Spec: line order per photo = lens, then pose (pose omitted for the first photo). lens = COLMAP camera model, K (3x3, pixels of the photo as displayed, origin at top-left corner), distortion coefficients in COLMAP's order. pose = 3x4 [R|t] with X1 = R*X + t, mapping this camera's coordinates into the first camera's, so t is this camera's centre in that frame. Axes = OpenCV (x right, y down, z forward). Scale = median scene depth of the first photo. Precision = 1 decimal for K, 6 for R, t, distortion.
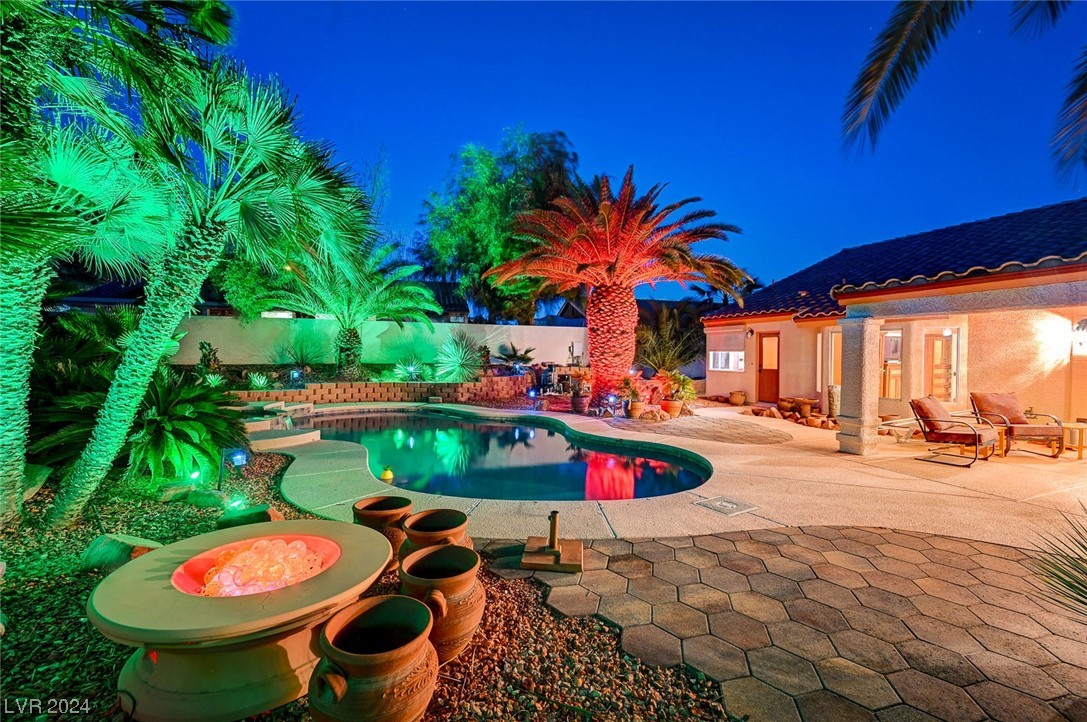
lens RADIAL K [[436.2, 0, 545.1], [0, 436.2, 360.1], [0, 0, 1]] dist [0.001100, -0.000284]
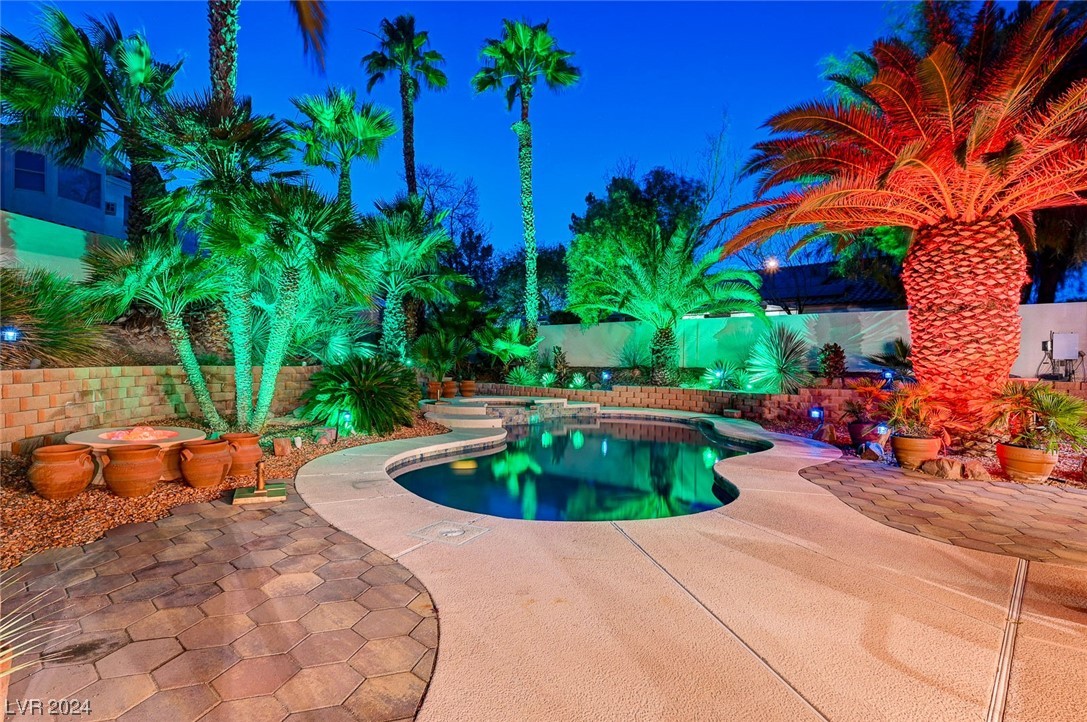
lens RADIAL K [[545.1, 0, 543.3], [0, 545.1, 361.0], [0, 0, 1]] dist [-0.001708, -0.000166]
pose [[0.508045, -0.001317, -0.861329, 0.474182], [-0.016739, 0.999795, -0.011403, 0.015074], [0.861168, 0.020211, 0.507919, 0.234551]]
